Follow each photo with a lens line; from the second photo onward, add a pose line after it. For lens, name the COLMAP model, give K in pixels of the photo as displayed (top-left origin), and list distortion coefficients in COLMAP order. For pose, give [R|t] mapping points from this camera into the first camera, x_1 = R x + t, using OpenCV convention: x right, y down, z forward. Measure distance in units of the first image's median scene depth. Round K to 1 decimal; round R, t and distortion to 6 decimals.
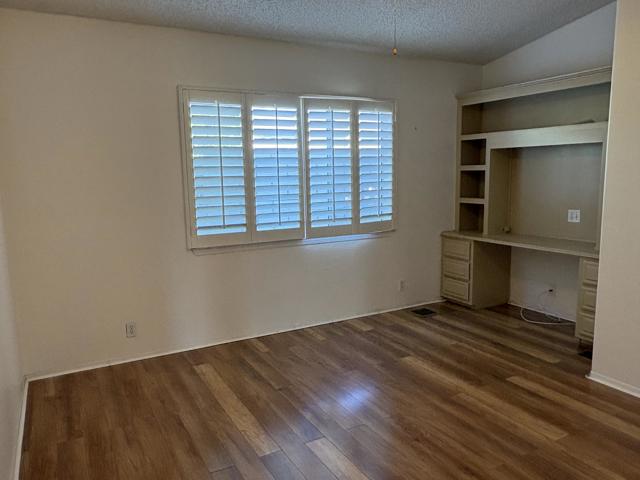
lens RADIAL K [[481.7, 0, 320.0], [0, 481.7, 240.0], [0, 0, 1]] dist [-0.003646, -0.000802]
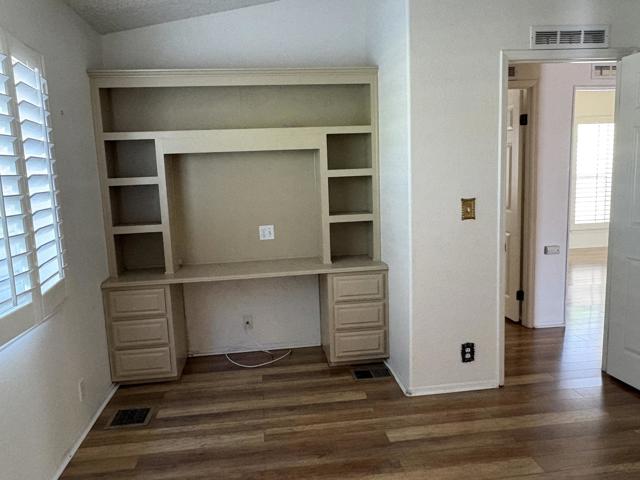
lens RADIAL K [[481.7, 0, 320.0], [0, 481.7, 240.0], [0, 0, 1]] dist [-0.003646, -0.000802]
pose [[0.364803, -0.119785, 0.923347, -0.246075], [0.163428, 0.984532, 0.063154, -0.073835], [-0.916630, 0.127862, 0.378737, 0.555802]]
